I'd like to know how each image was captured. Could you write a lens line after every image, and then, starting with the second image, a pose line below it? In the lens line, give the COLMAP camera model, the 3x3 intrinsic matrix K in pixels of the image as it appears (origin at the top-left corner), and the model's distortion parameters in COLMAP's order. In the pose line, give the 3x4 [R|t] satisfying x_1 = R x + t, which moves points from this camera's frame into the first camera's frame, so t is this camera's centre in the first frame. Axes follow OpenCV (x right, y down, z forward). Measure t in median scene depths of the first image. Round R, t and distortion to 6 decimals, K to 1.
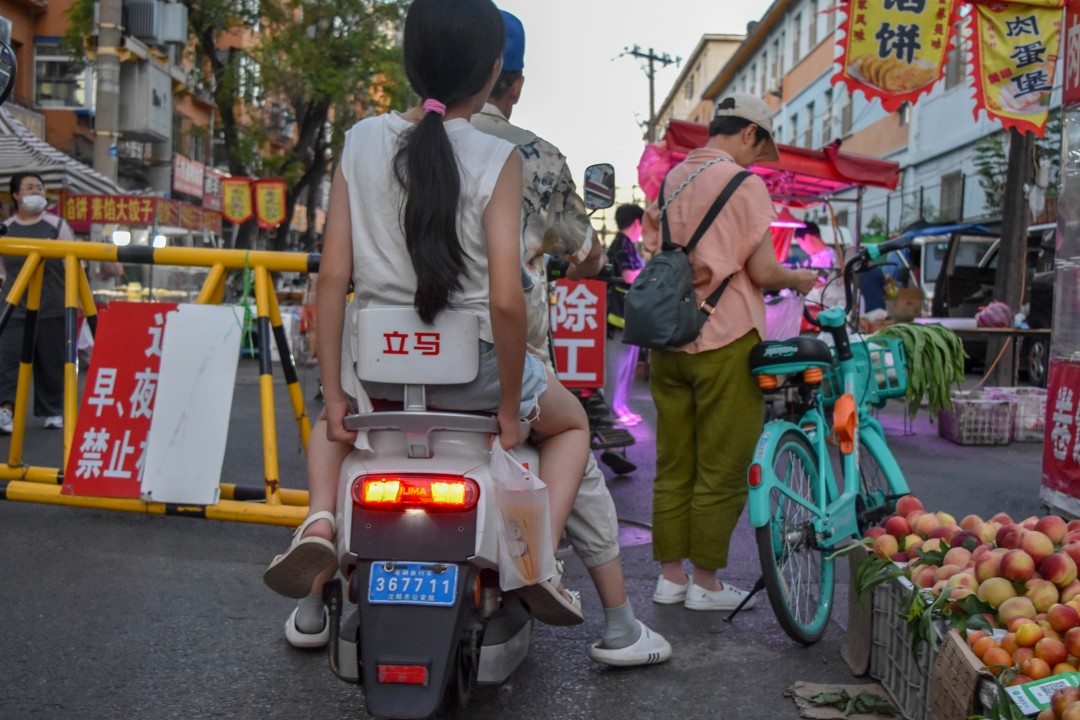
lens RADIAL K [[1256.1, 0, 538.9], [0, 1256.1, 364.1], [0, 0, 1]] dist [-0.063818, 0.000000]
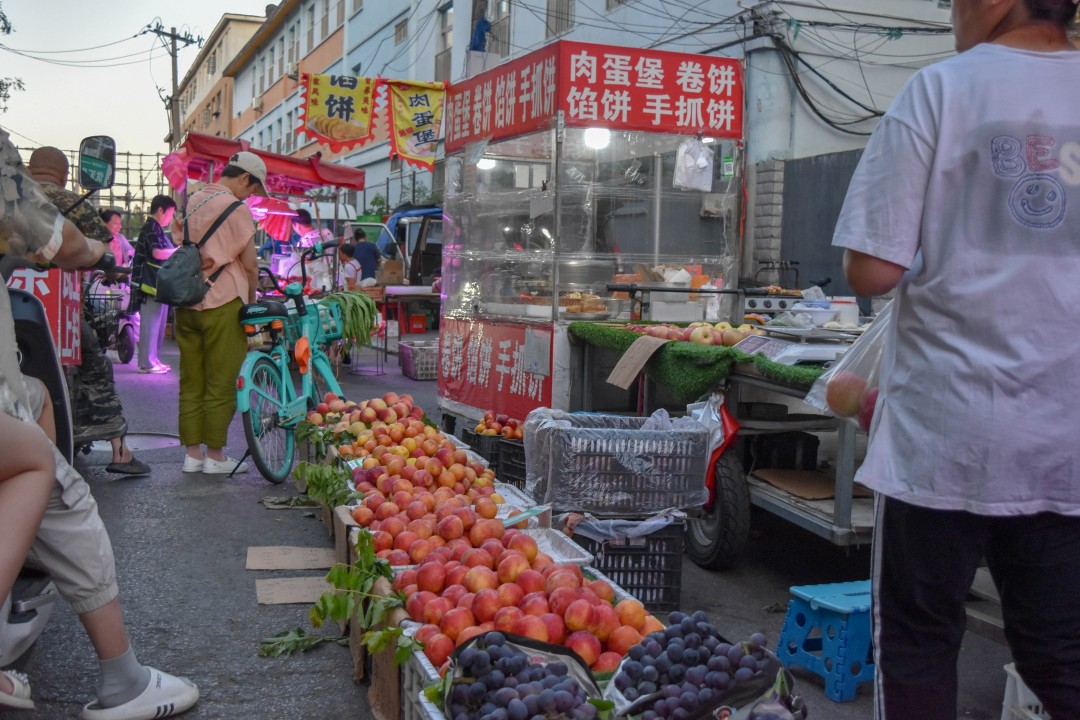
lens RADIAL K [[1256.1, 0, 542.3], [0, 1256.1, 365.0], [0, 0, 1]] dist [-0.063818, 0.000000]
pose [[0.931456, -0.025210, 0.362980, -0.045154], [0.014549, 0.999380, 0.032076, 0.011395], [-0.363563, -0.024596, 0.931245, -0.528974]]
